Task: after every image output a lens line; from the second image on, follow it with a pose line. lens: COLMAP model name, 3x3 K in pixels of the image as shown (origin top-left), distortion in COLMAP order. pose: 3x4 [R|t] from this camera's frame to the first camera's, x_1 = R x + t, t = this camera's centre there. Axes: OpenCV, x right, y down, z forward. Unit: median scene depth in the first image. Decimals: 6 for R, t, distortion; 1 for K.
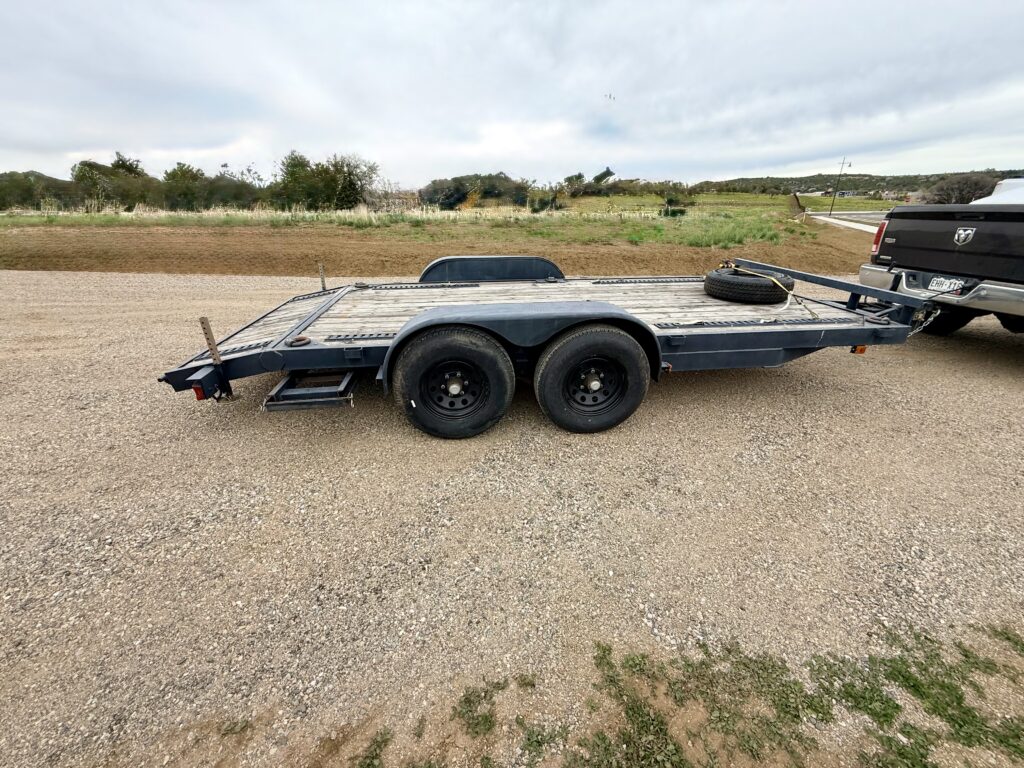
lens RADIAL K [[408.3, 0, 510.6], [0, 408.3, 381.1], [0, 0, 1]] dist [-0.000200, -0.000622]
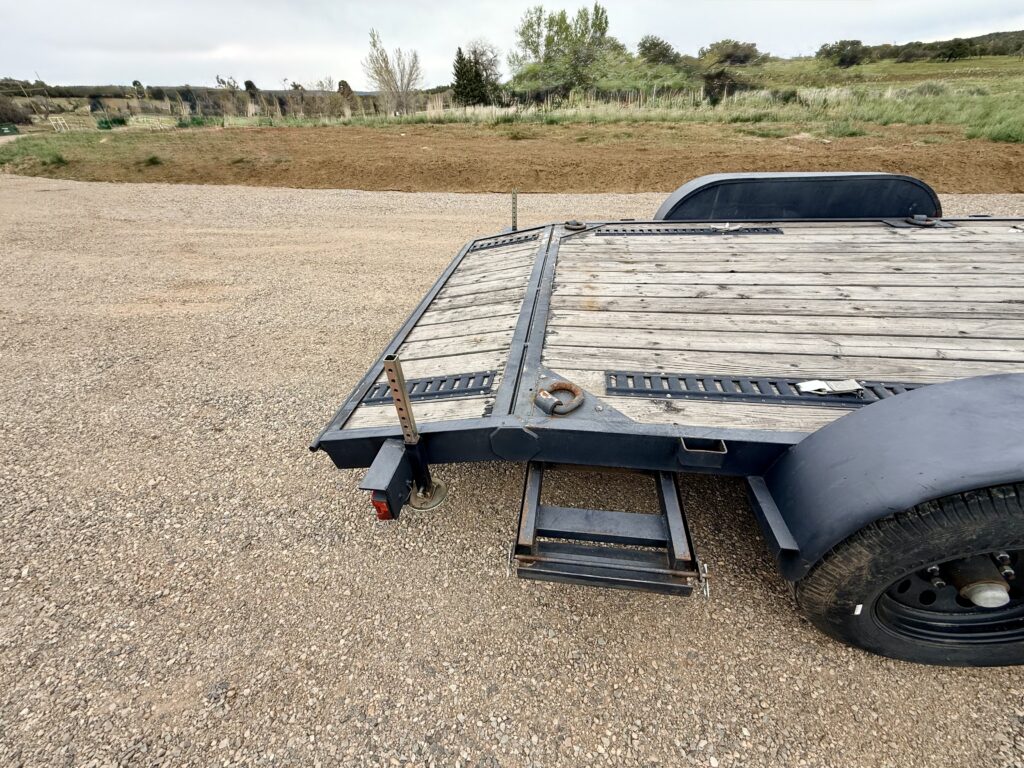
lens RADIAL K [[408.3, 0, 509.7], [0, 408.3, 382.8], [0, 0, 1]] dist [-0.000200, -0.000622]
pose [[0.962783, 0.119105, -0.242616, -0.470908], [-0.067044, 0.974854, 0.212522, -0.210094], [0.261828, -0.188346, 0.946558, 0.553959]]
